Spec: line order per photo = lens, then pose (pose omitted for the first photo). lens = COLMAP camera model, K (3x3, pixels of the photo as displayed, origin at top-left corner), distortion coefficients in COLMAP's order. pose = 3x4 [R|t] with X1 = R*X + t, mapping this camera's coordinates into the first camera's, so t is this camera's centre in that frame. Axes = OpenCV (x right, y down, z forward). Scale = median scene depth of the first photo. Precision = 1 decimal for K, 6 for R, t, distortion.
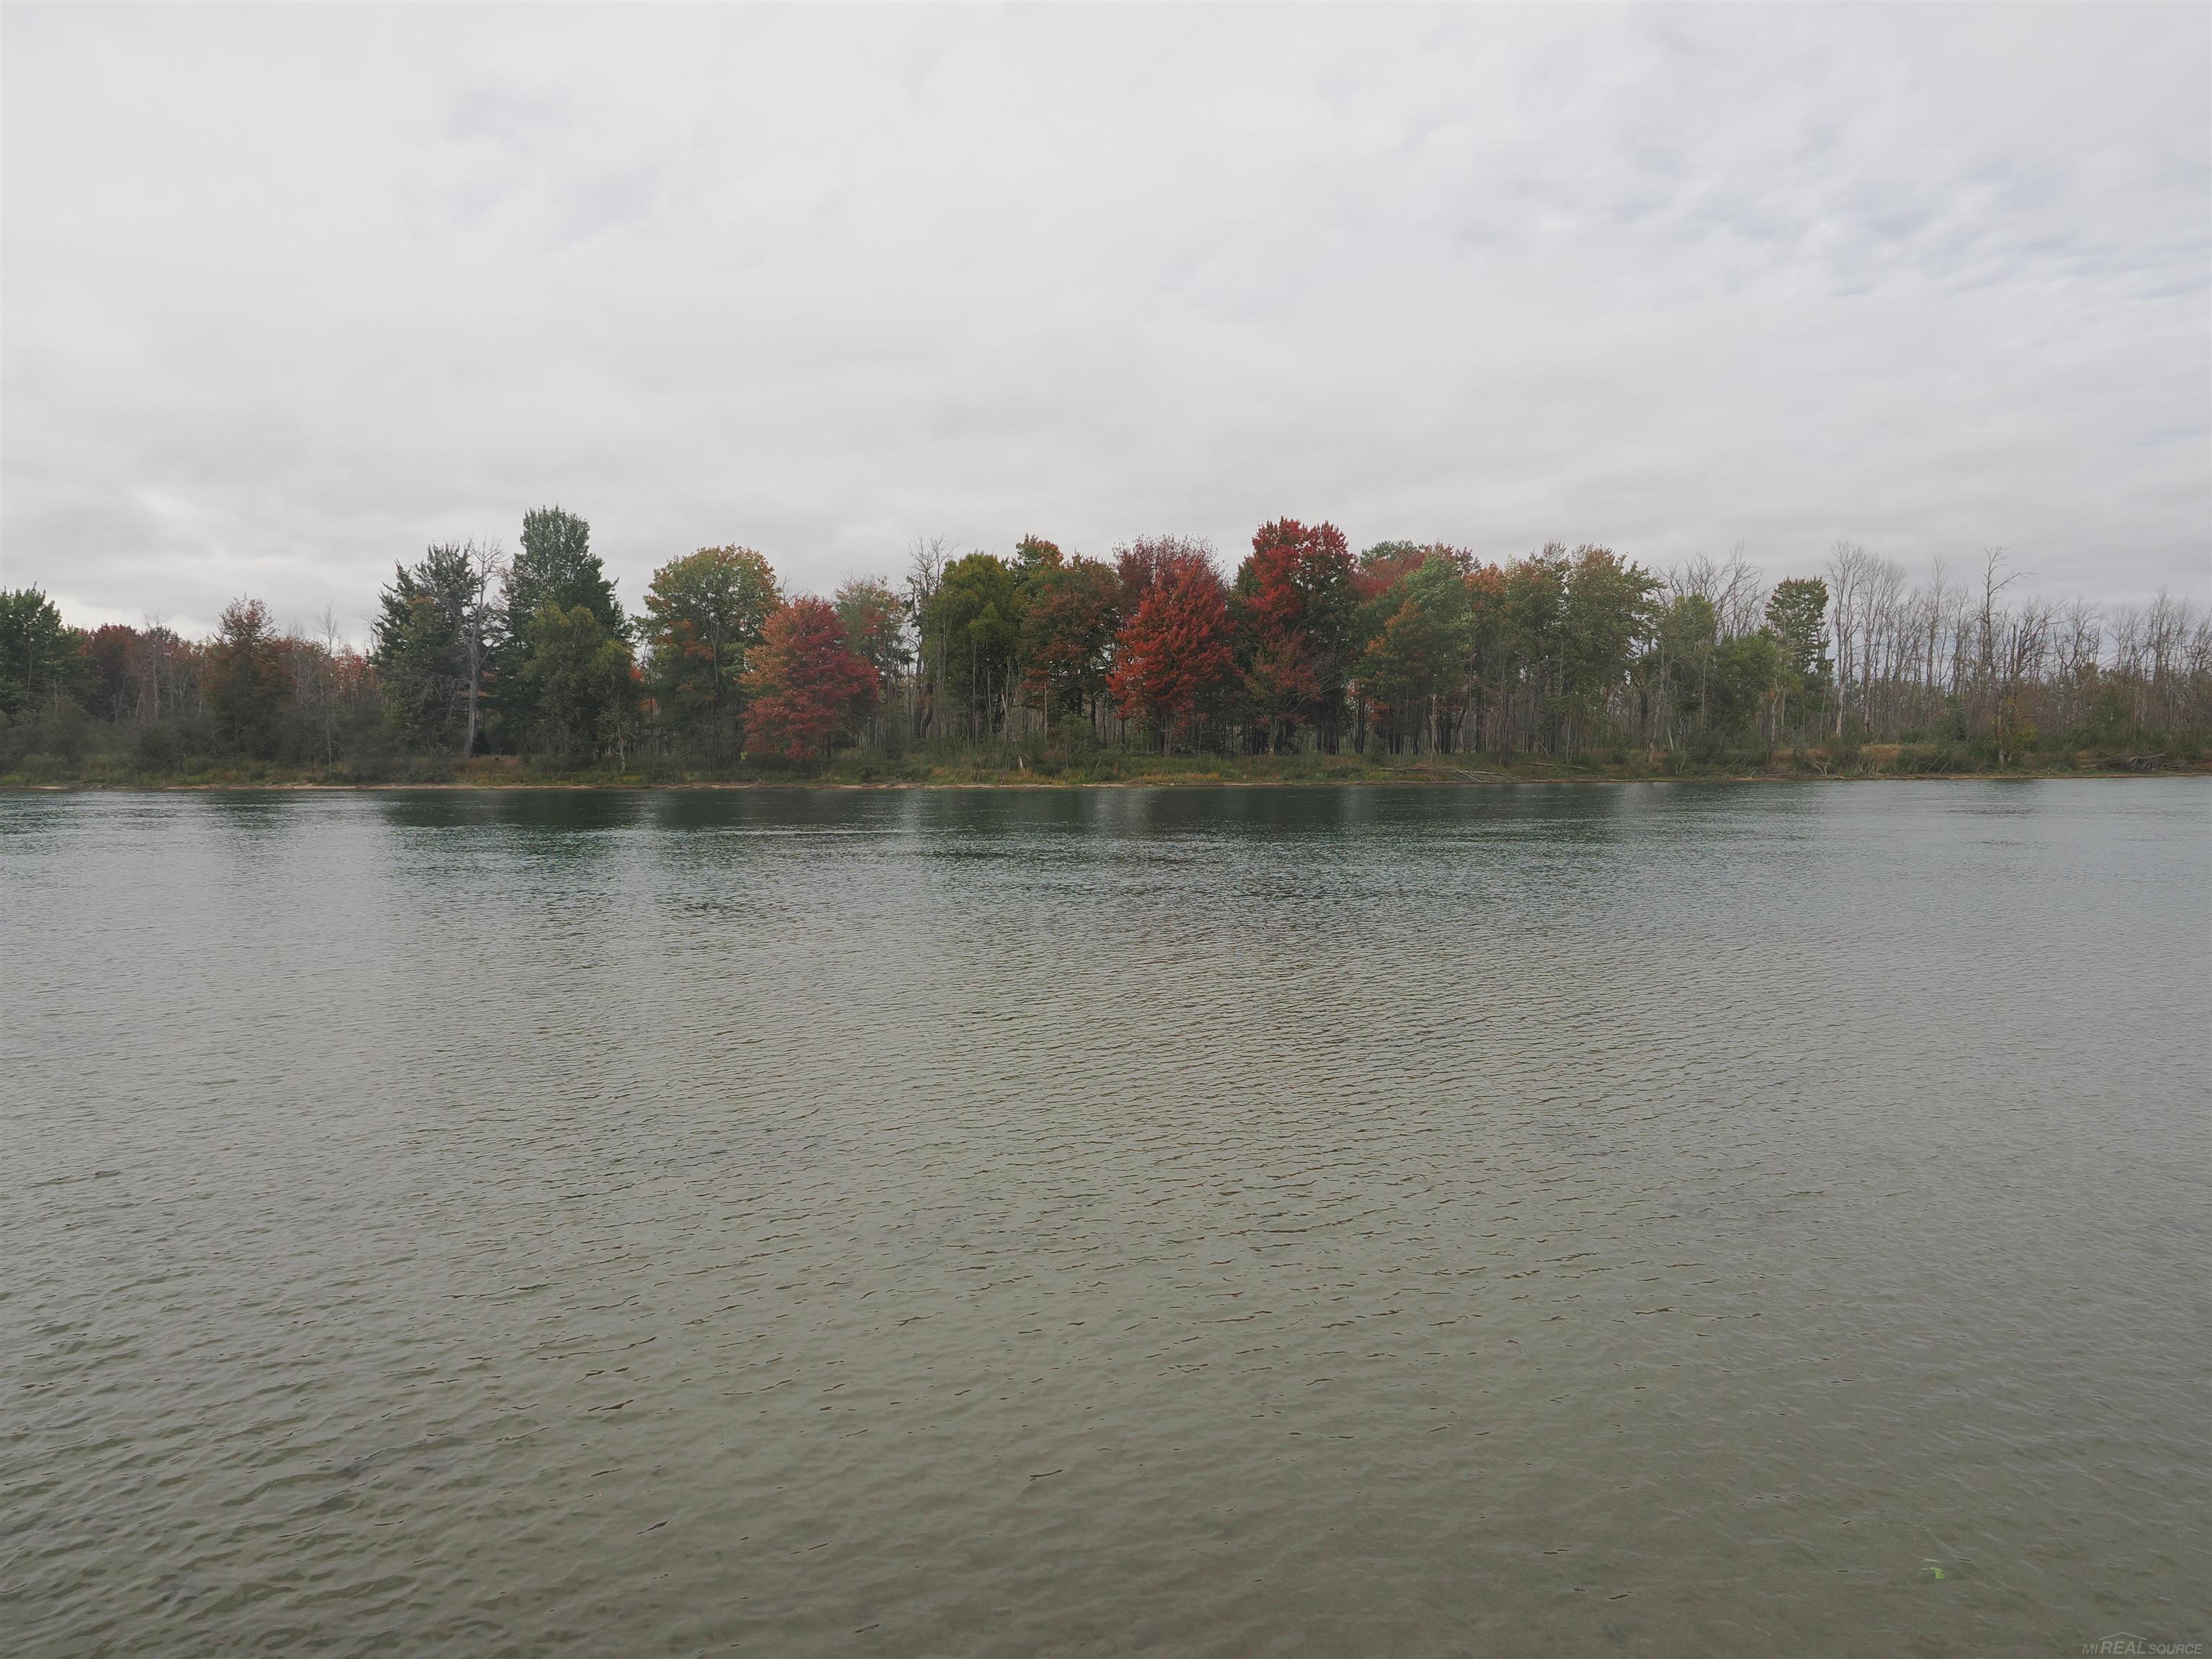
lens RADIAL K [[1595.7, 0, 1110.5], [0, 1595.7, 839.6], [0, 0, 1]] dist [-0.026809, 0.021032]
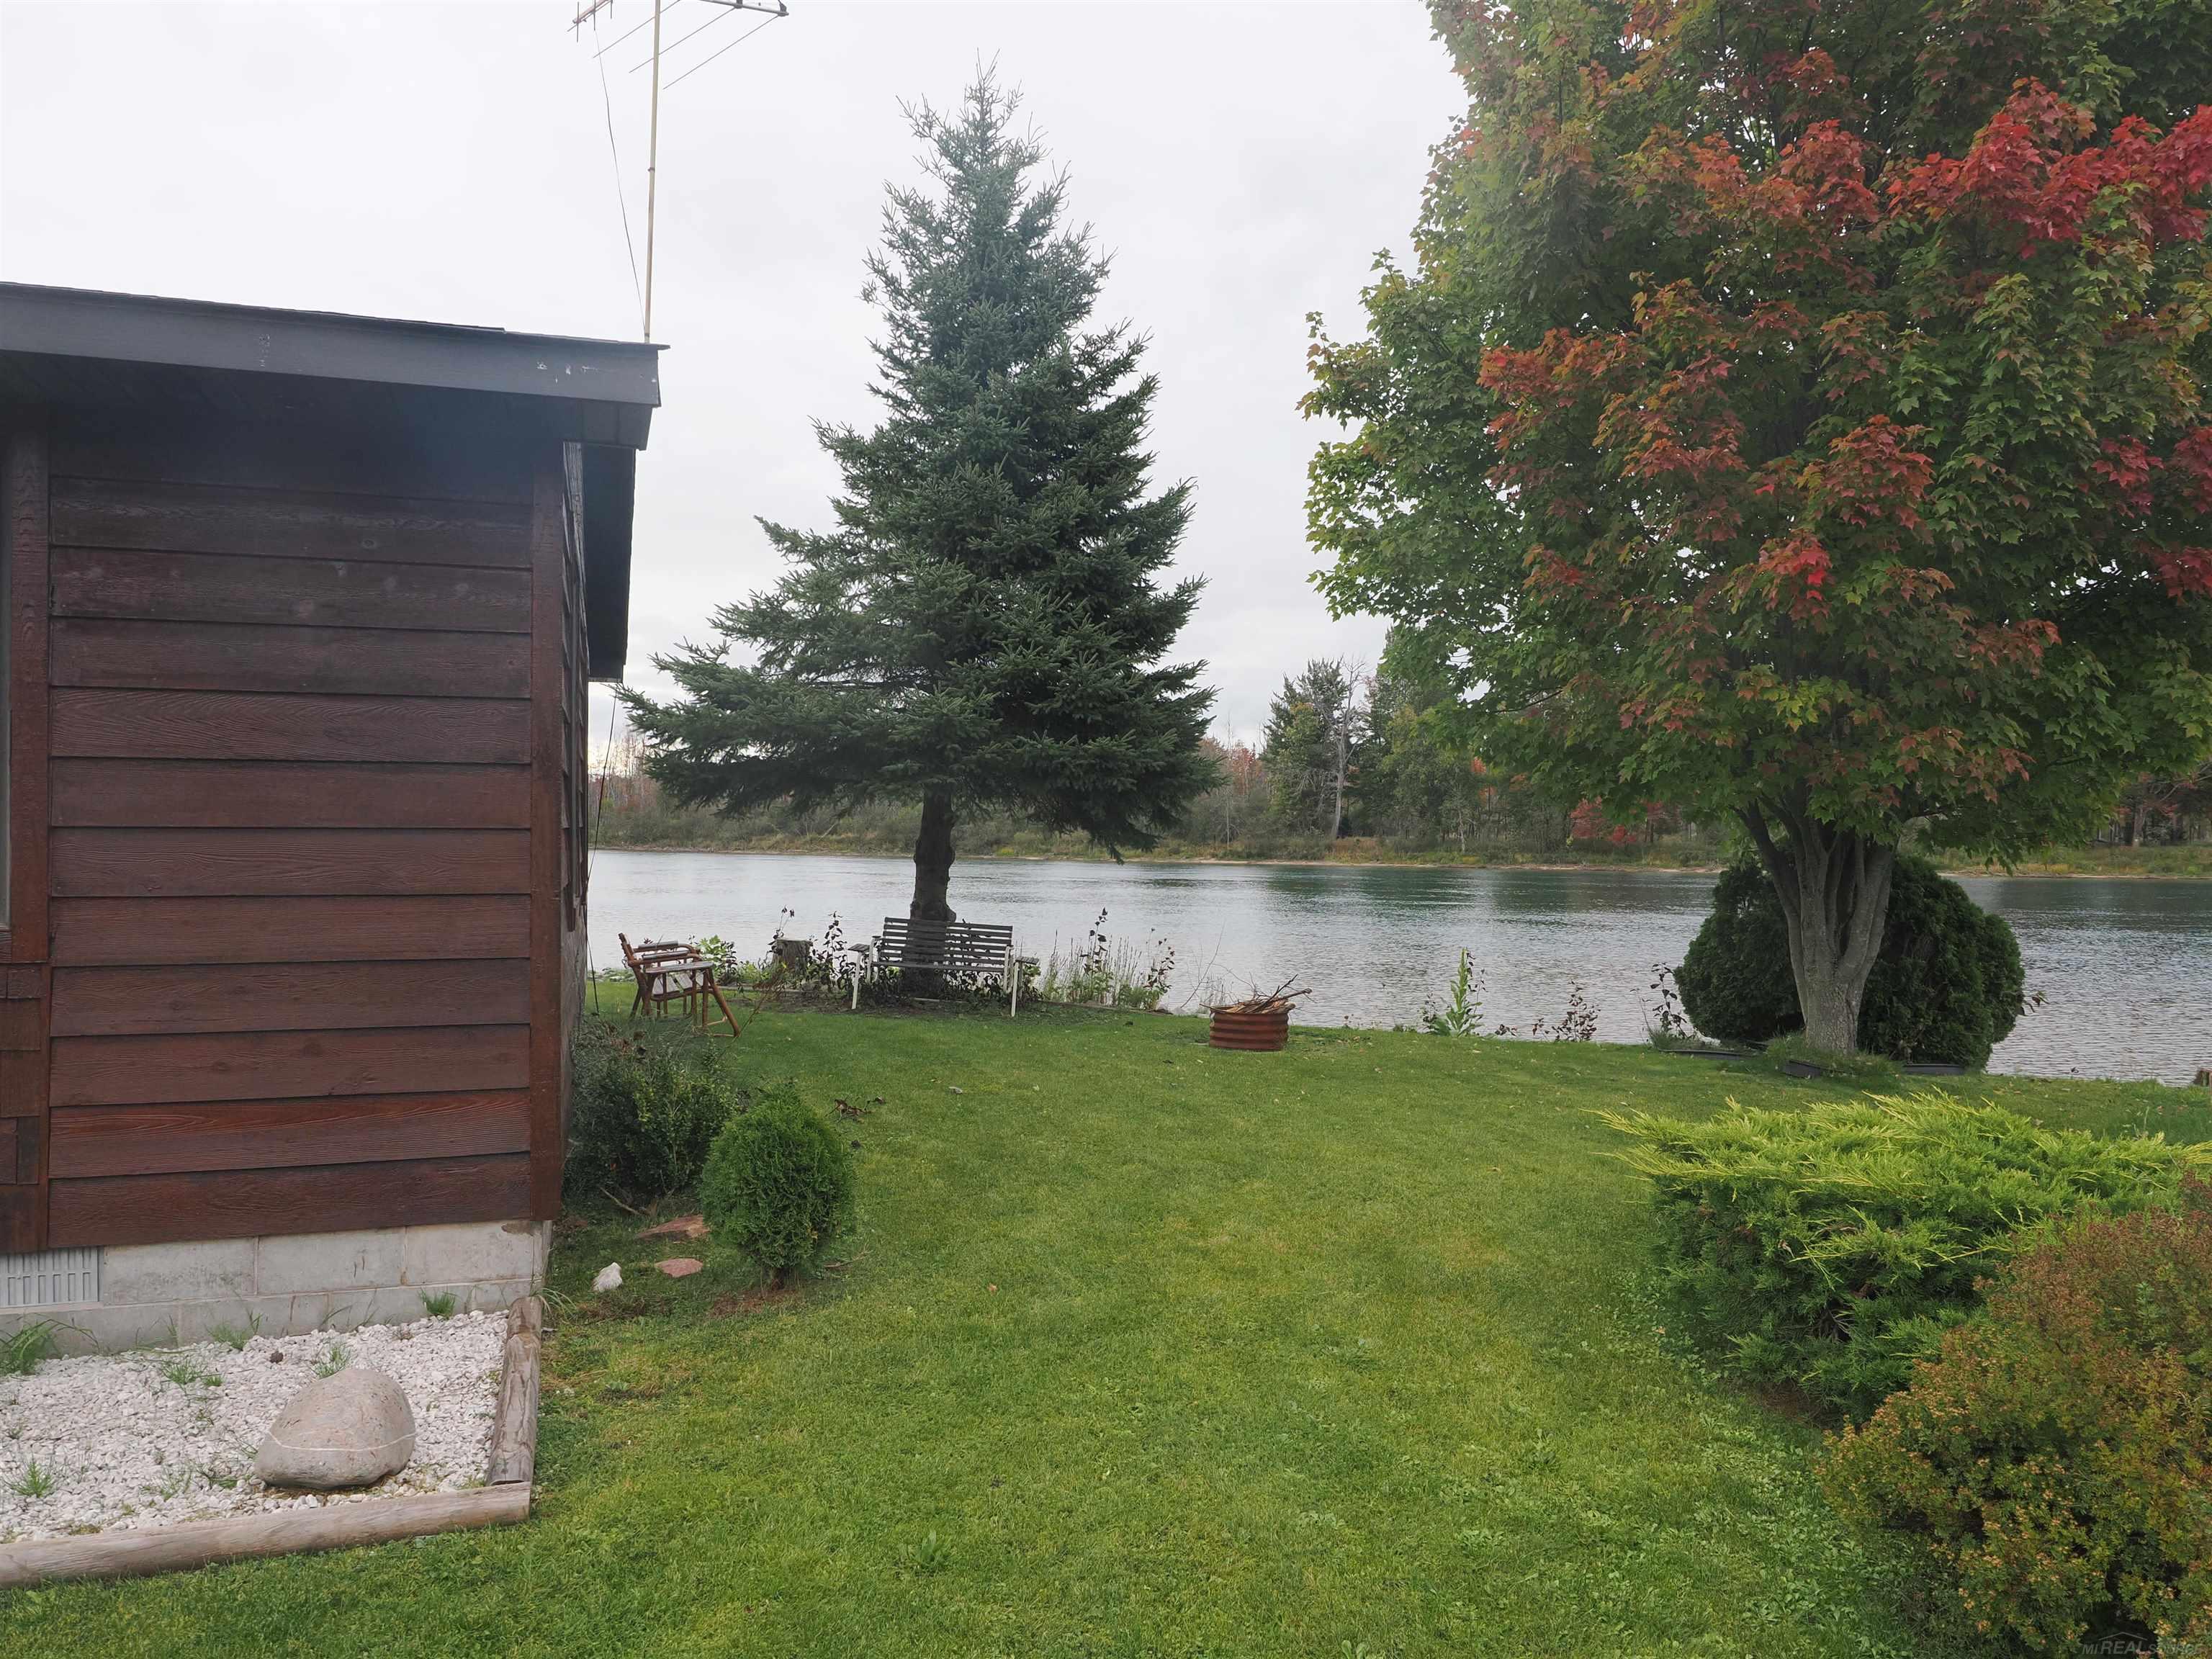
lens RADIAL K [[1595.7, 0, 1110.8], [0, 1595.7, 842.4], [0, 0, 1]] dist [-0.026809, 0.021032]
pose [[0.866723, 0.012530, -0.498632, 0.041443], [-0.036626, 0.998584, -0.038570, 0.002791], [0.497443, 0.051692, 0.865955, -0.105841]]
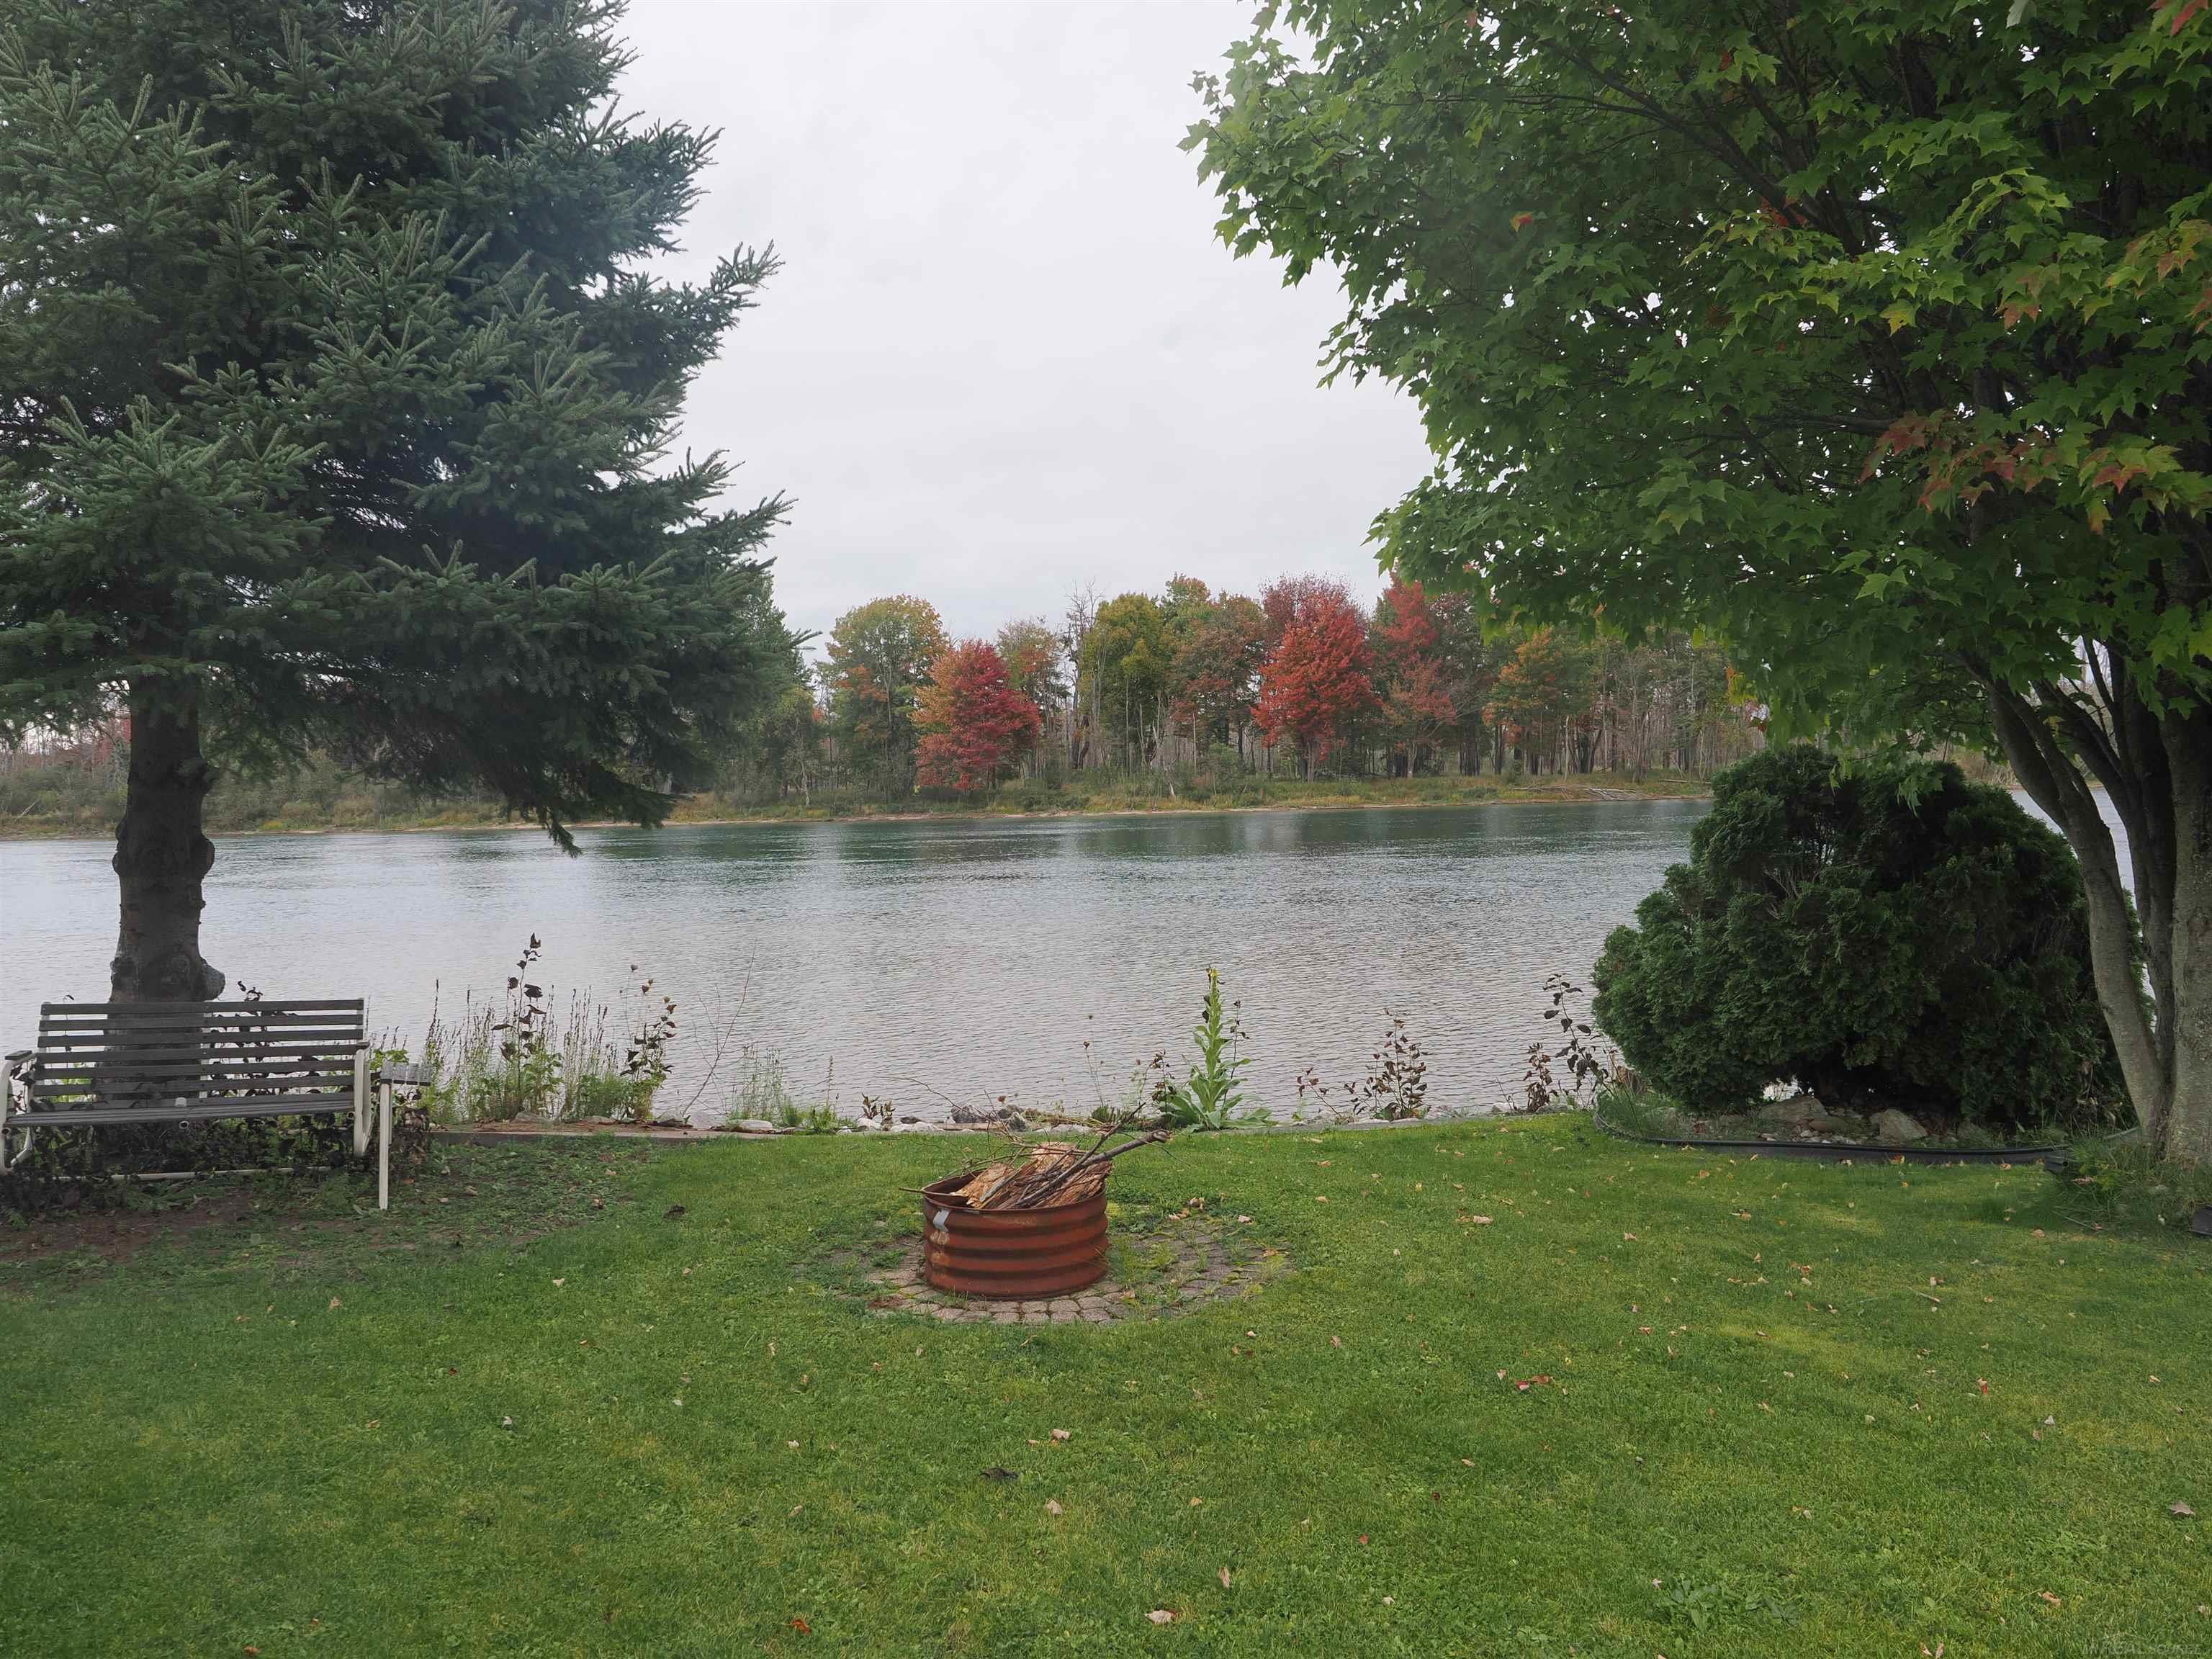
lens RADIAL K [[1595.7, 0, 1114.6], [0, 1595.7, 850.3], [0, 0, 1]] dist [-0.026809, 0.021032]
pose [[0.994947, -0.018400, -0.098696, 0.009532], [0.017624, 0.999807, -0.008727, 0.000584], [0.098838, 0.006944, 0.995079, -0.061548]]
